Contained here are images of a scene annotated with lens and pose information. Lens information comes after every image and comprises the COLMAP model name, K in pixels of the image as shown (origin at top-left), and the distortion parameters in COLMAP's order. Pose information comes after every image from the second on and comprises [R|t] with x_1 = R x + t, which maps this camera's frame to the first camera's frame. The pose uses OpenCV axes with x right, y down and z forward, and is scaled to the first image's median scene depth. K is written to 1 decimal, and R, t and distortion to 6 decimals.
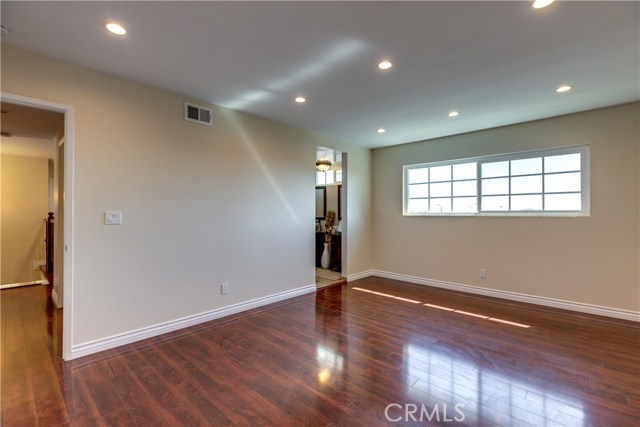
lens RADIAL K [[282.6, 0, 313.8], [0, 282.6, 210.8], [0, 0, 1]] dist [0.025440, -0.000458]
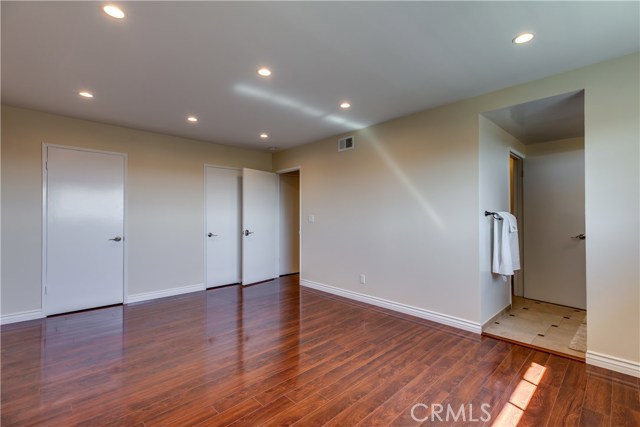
lens RADIAL K [[282.6, 0, 323.3], [0, 282.6, 213.1], [0, 0, 1]] dist [0.025440, -0.000458]
pose [[-0.009550, -0.003899, -0.999947, 0.686634], [0.018034, 0.999829, -0.004071, -0.003662], [0.999792, -0.018072, -0.009478, 0.652407]]
